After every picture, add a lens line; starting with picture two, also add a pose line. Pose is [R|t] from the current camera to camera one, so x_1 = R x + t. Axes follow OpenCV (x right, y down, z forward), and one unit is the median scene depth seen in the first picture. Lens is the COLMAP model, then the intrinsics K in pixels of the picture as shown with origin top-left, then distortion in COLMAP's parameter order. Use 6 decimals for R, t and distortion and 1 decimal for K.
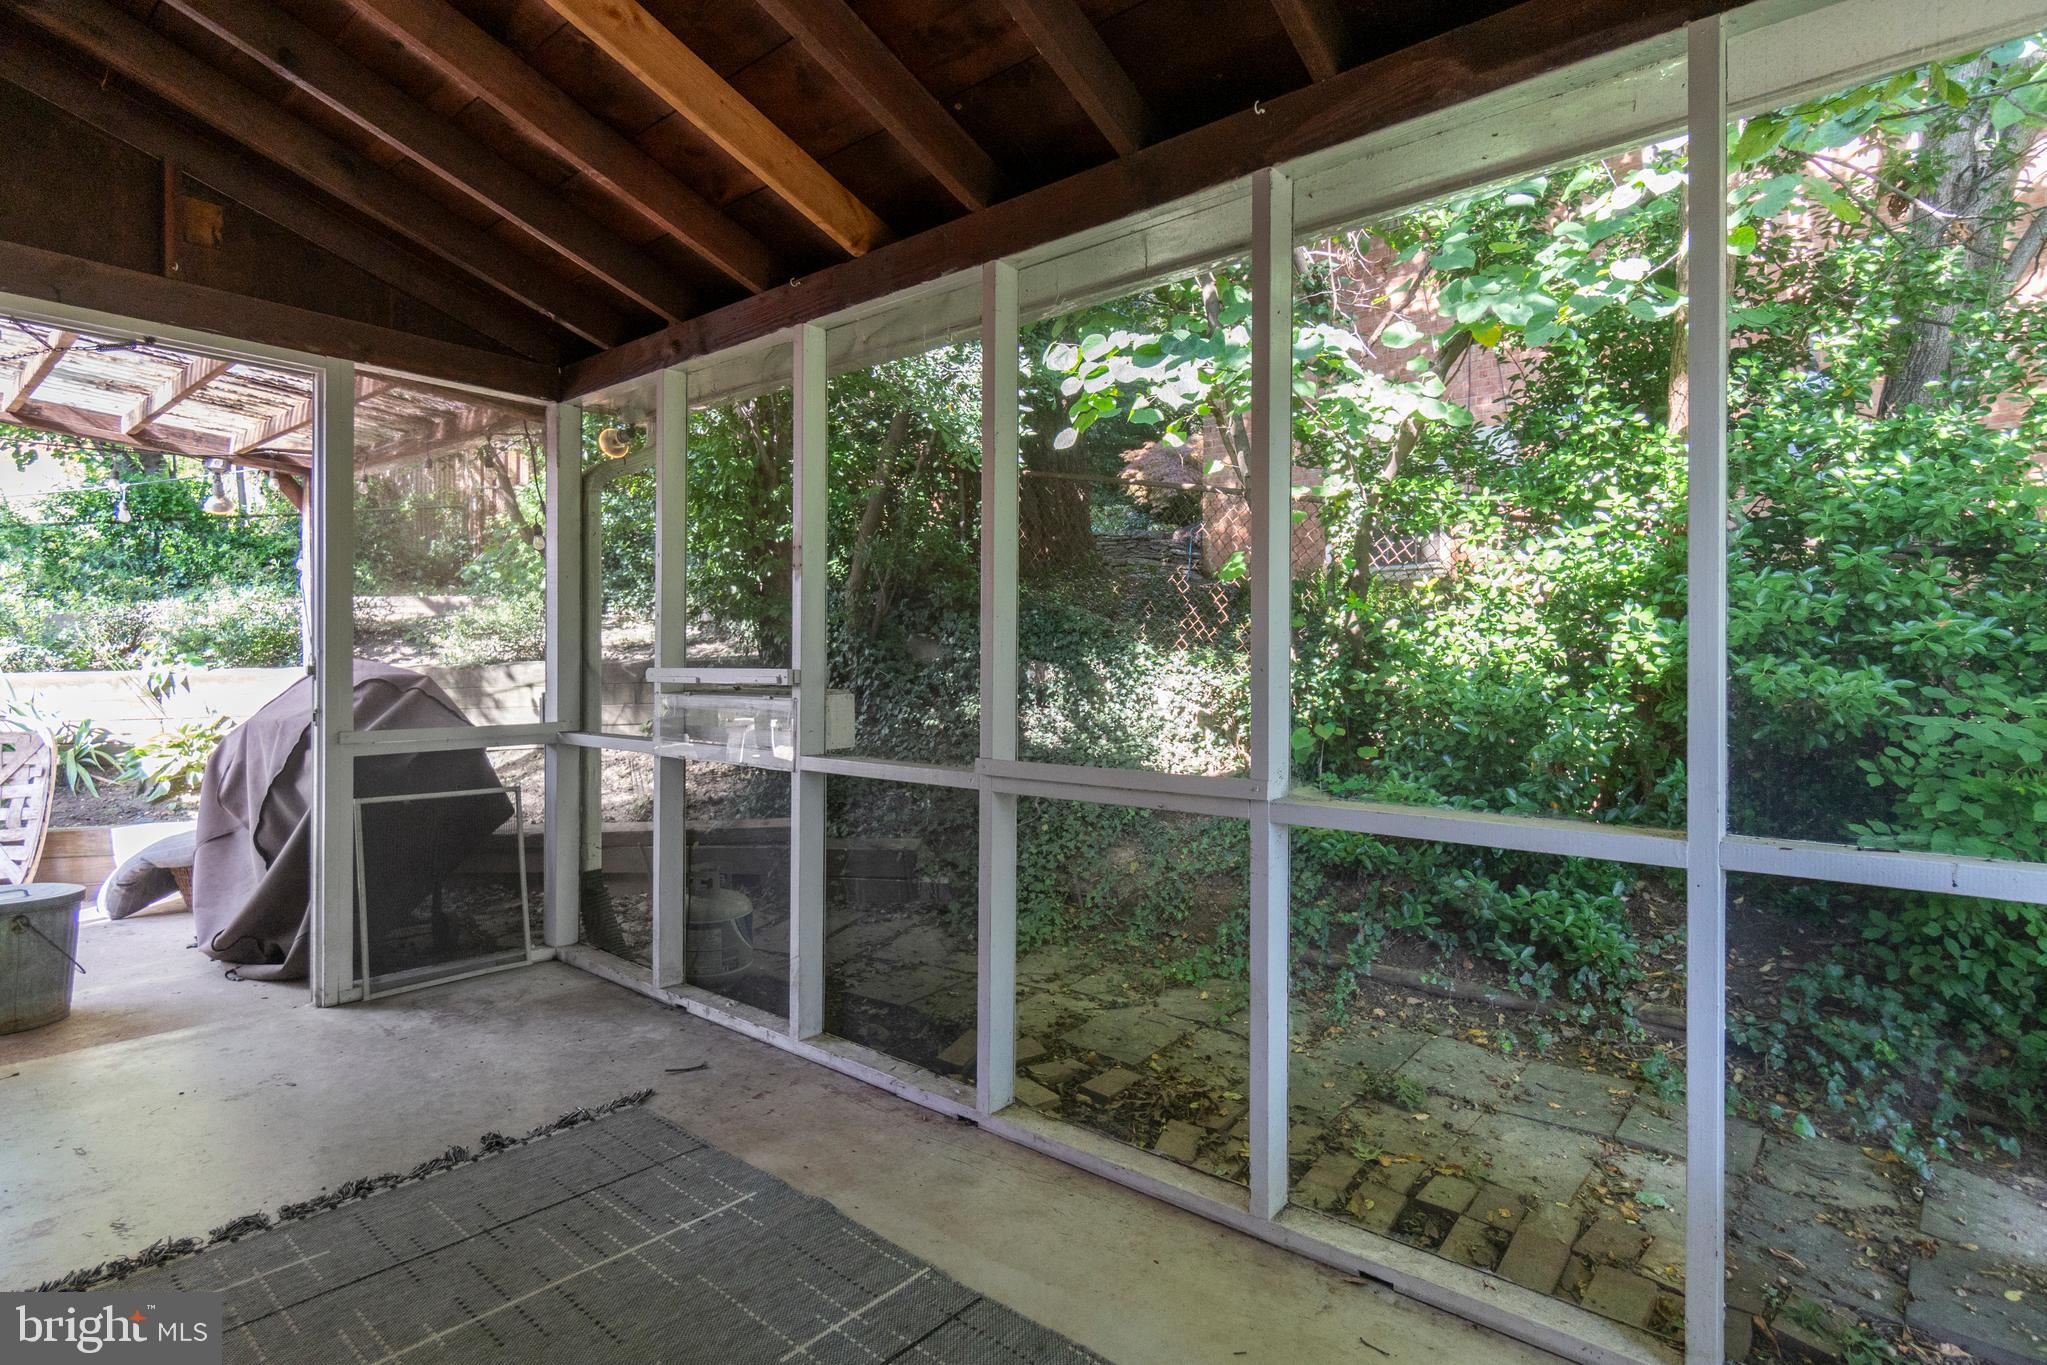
lens RADIAL K [[1019.7, 0, 1019.5], [0, 1019.7, 675.2], [0, 0, 1]] dist [0.001824, -0.002283]
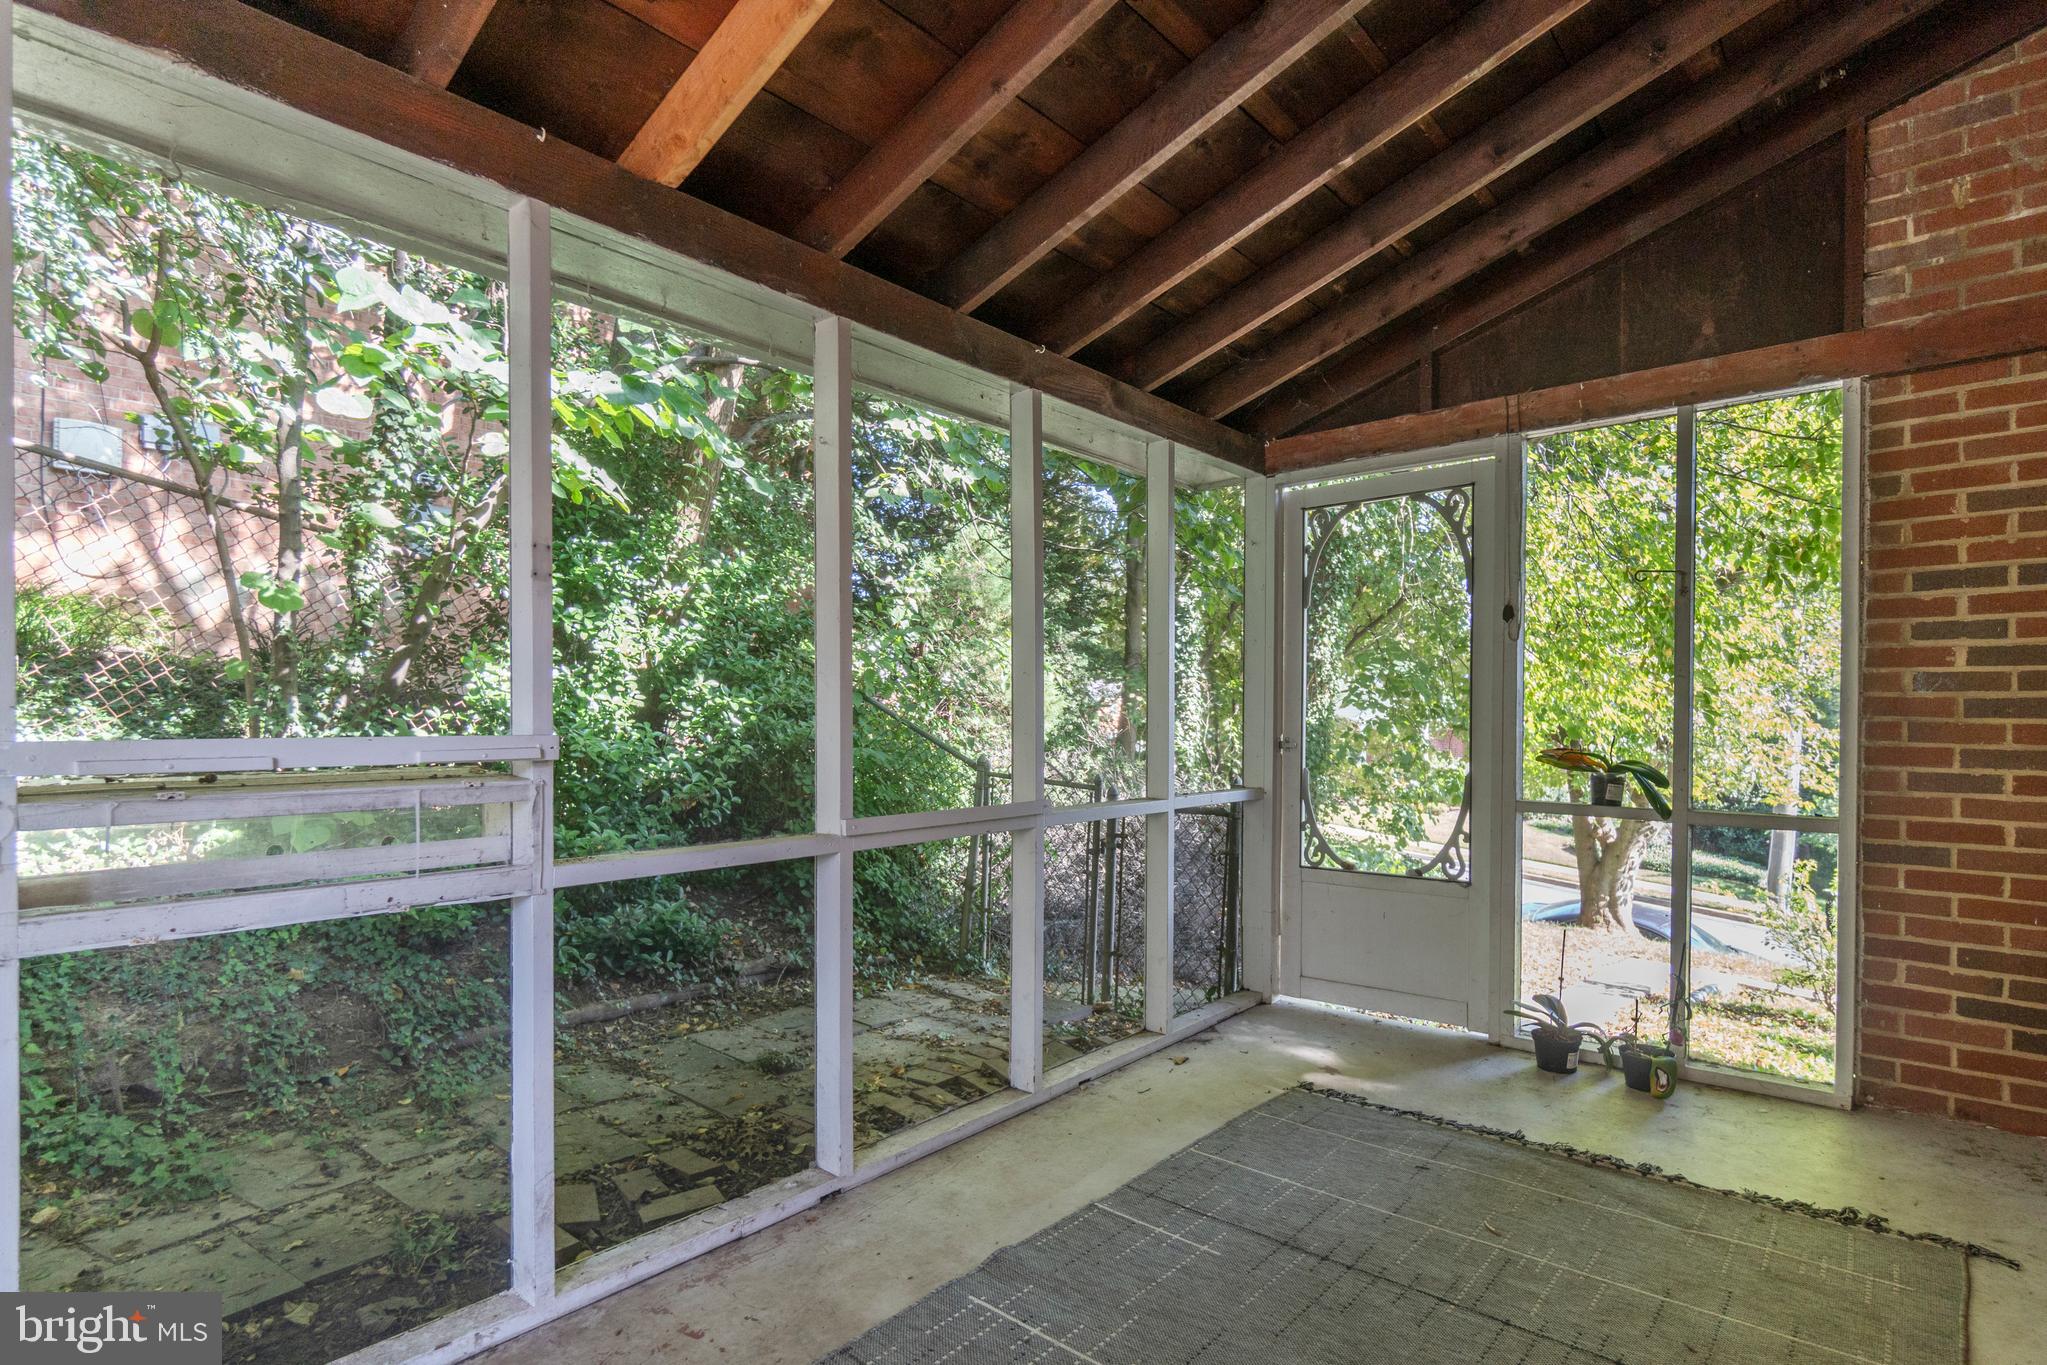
lens RADIAL K [[1019.7, 0, 1018.7], [0, 1019.7, 728.4], [0, 0, 1]] dist [0.001824, -0.002283]
pose [[0.011820, -0.012812, 0.999848, -0.979906], [0.004751, 0.999907, 0.012757, -0.015805], [-0.999919, 0.004599, 0.011880, 0.785683]]
